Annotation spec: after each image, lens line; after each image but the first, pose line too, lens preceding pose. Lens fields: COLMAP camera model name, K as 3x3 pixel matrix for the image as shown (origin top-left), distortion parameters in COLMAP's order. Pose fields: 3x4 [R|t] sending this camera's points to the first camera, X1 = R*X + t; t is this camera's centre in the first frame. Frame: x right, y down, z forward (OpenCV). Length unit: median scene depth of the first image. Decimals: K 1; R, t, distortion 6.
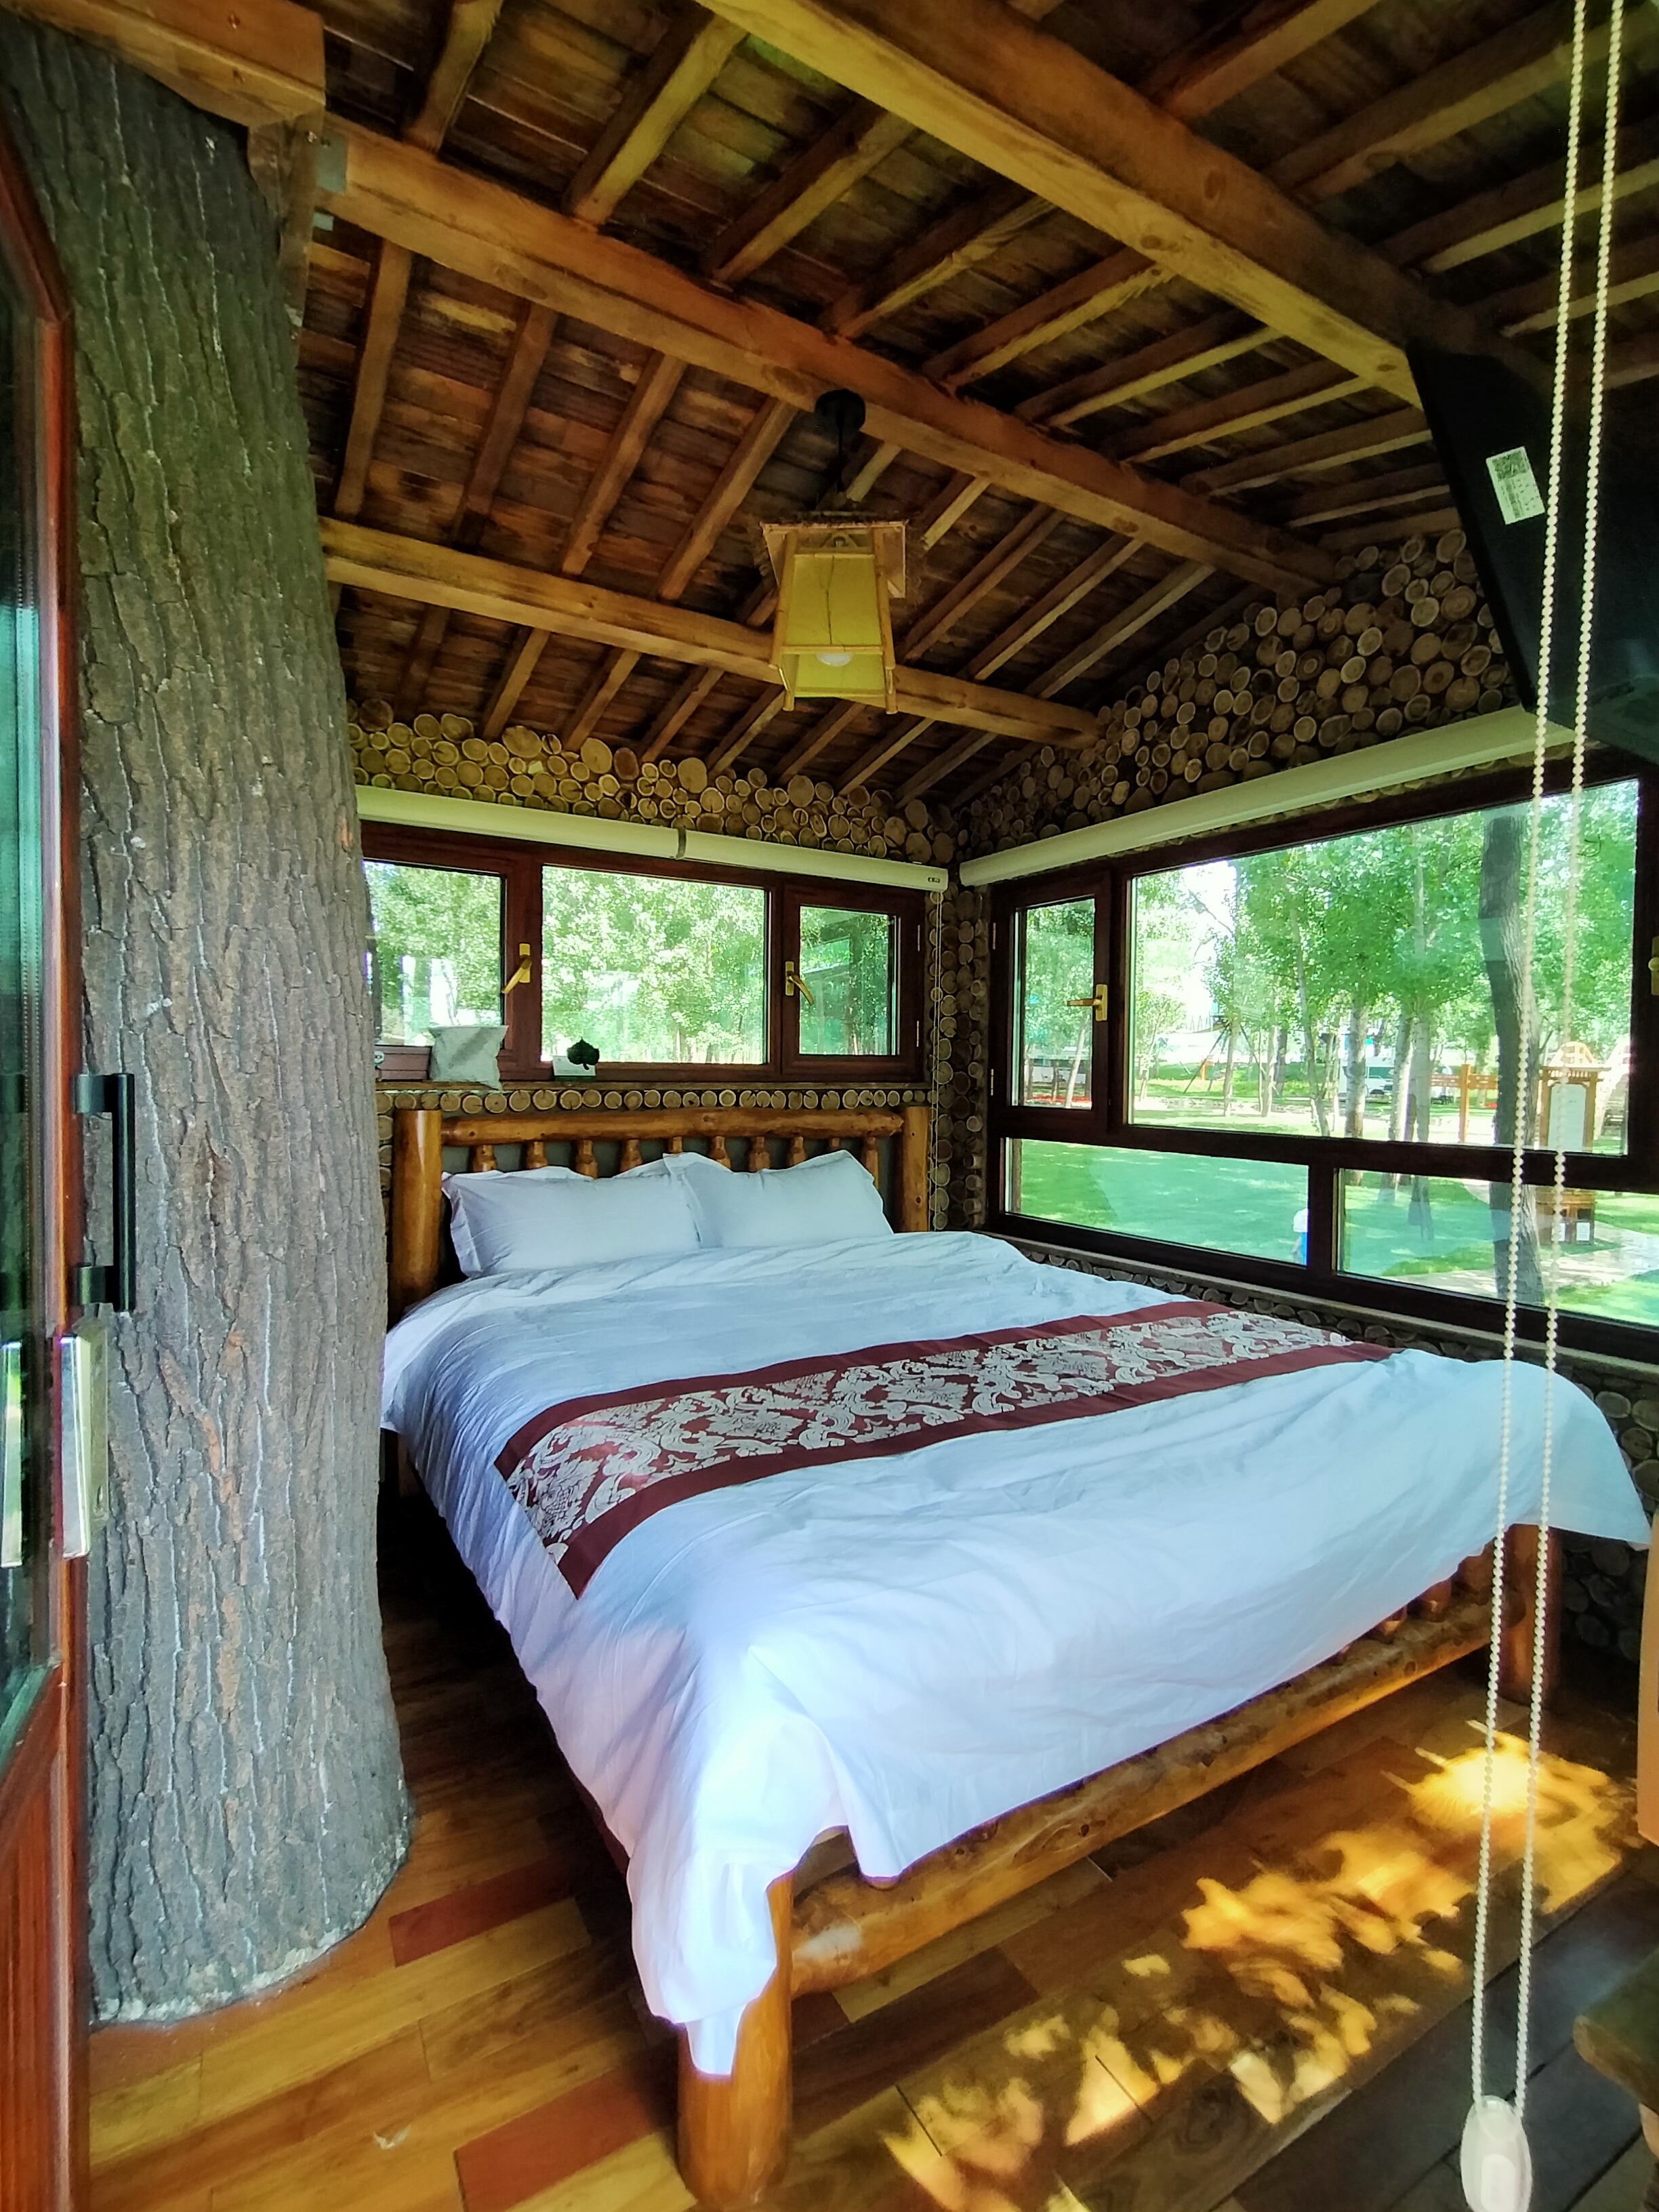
lens RADIAL K [[1010.6, 0, 829.5], [0, 1010.6, 1106.0], [0, 0, 1]] dist [-0.000607, -0.000220]
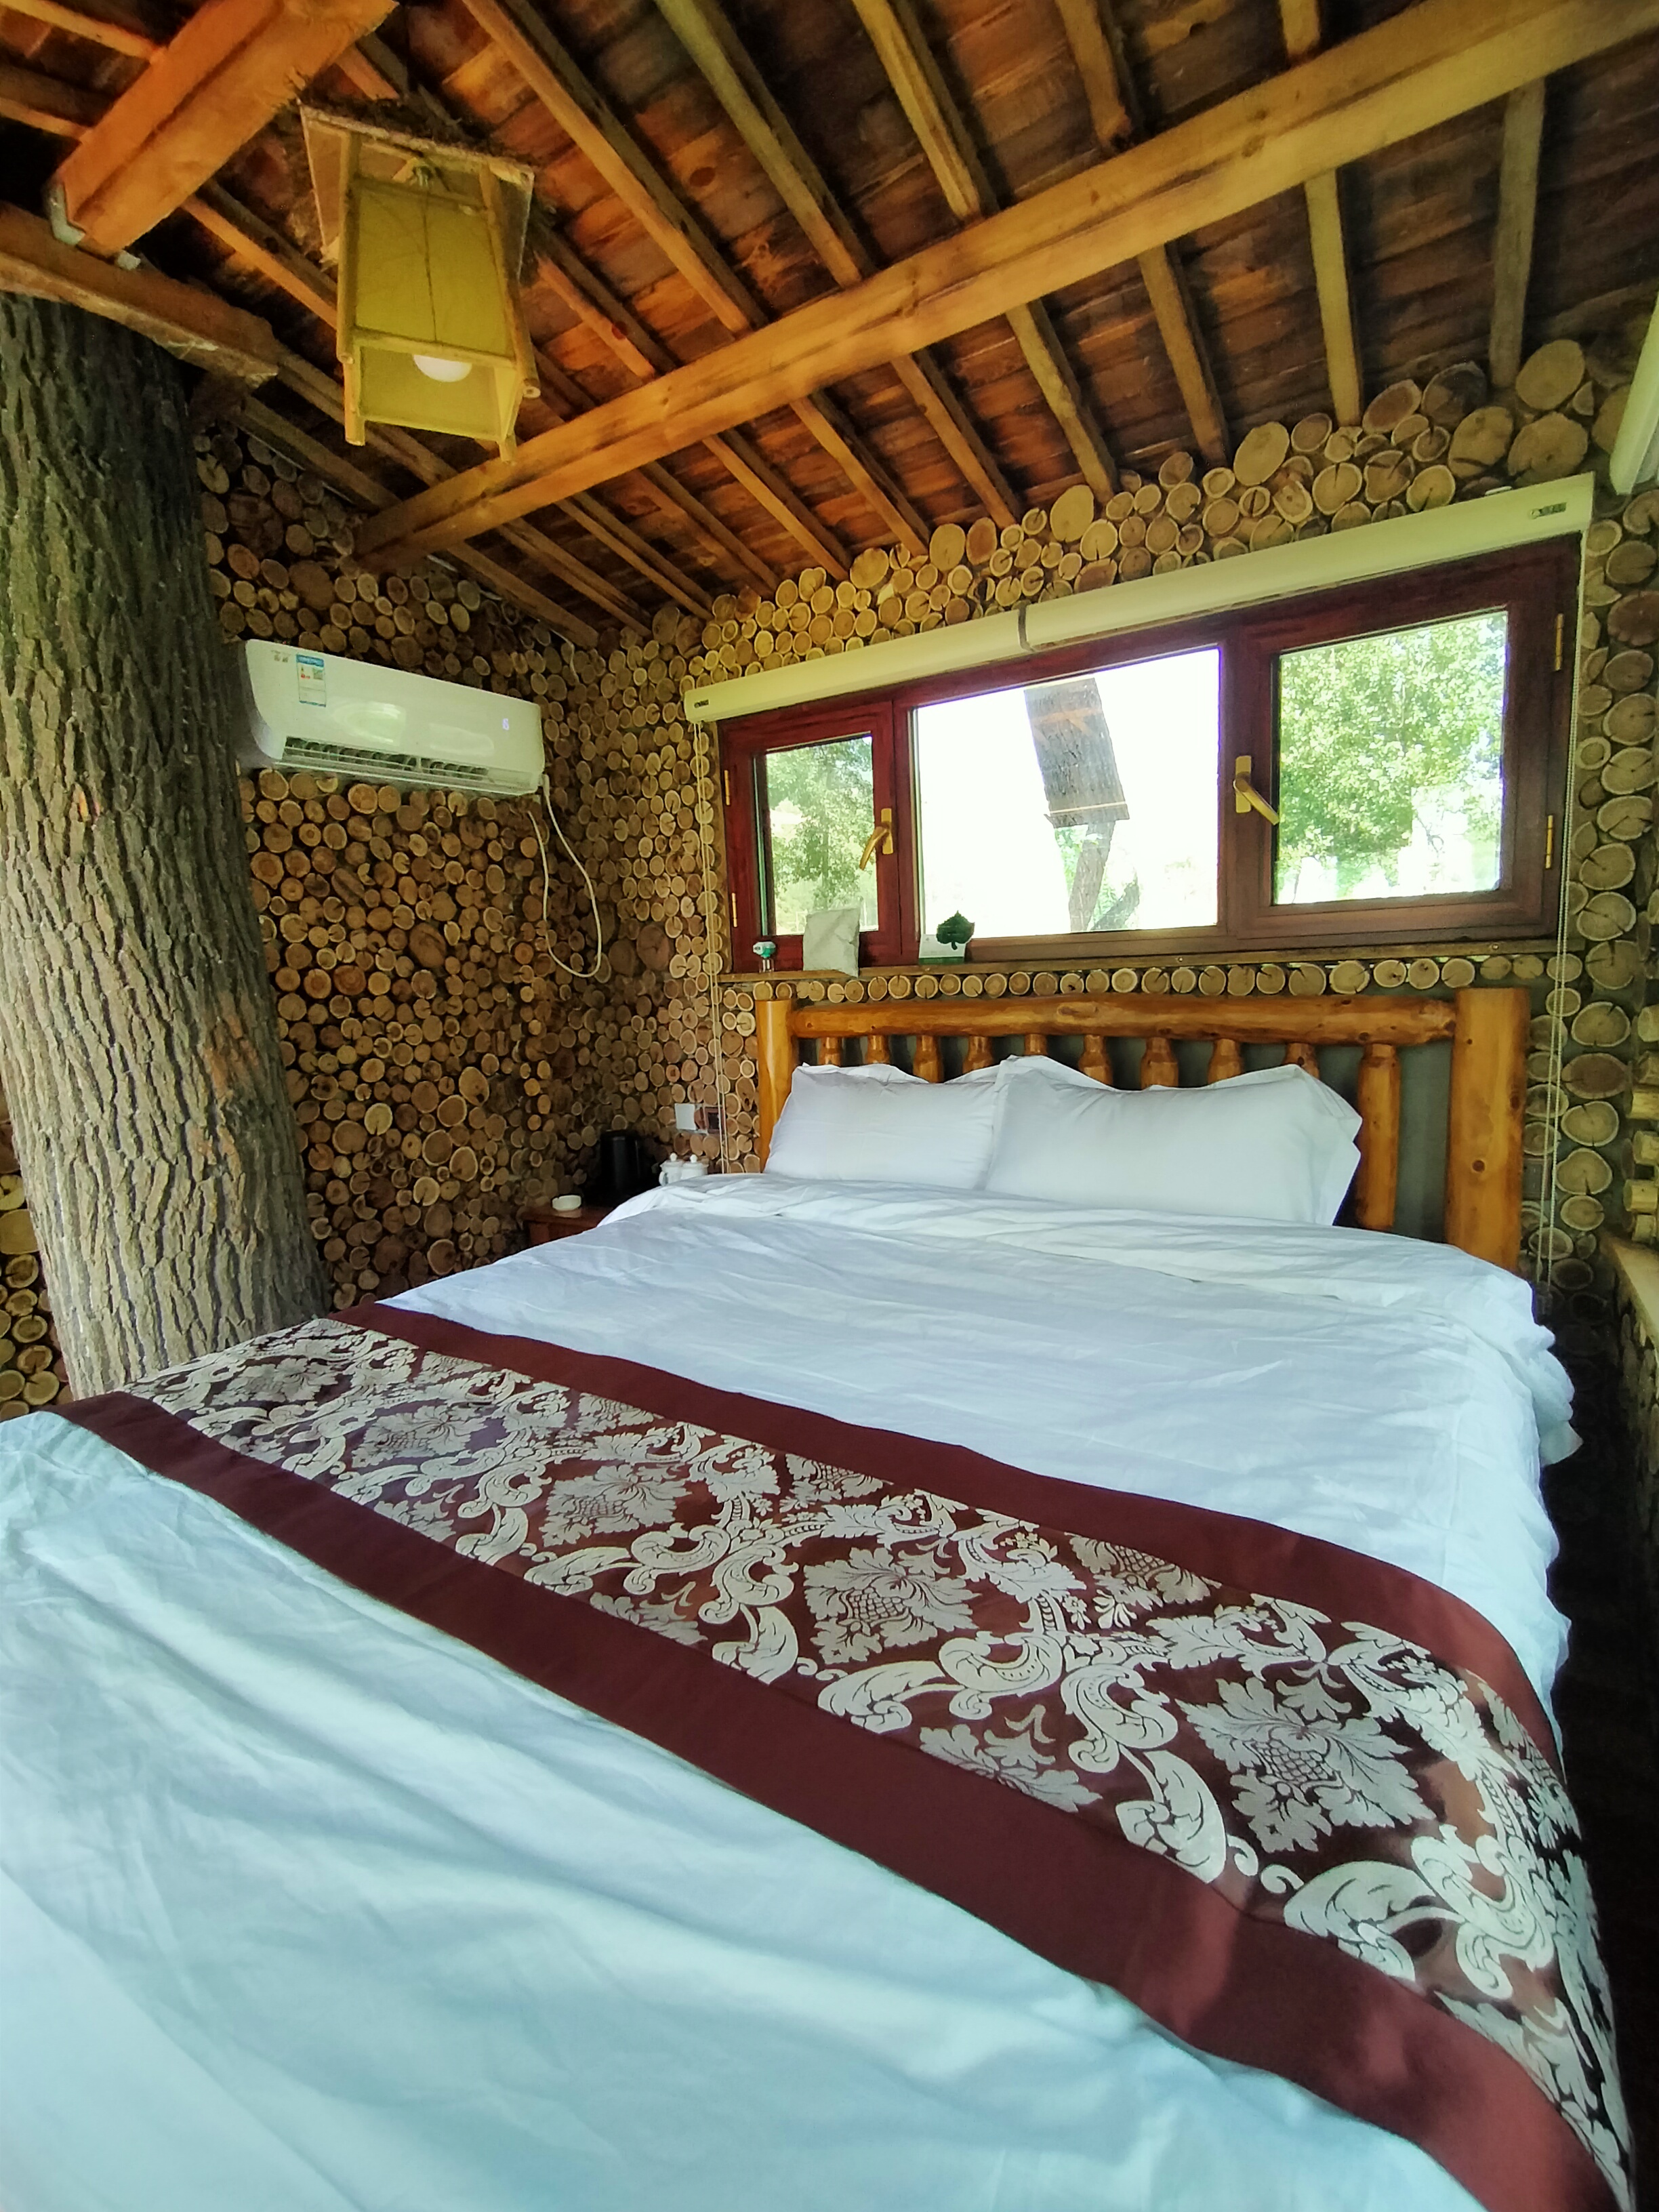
lens RADIAL K [[1010.6, 0, 829.5], [0, 1010.6, 1106.0], [0, 0, 1]] dist [-0.000607, -0.000220]
pose [[0.431872, 0.098913, -0.896495, 0.462531], [0.016985, 0.992900, 0.117732, -0.007694], [0.901775, -0.066072, 0.427126, 0.532090]]
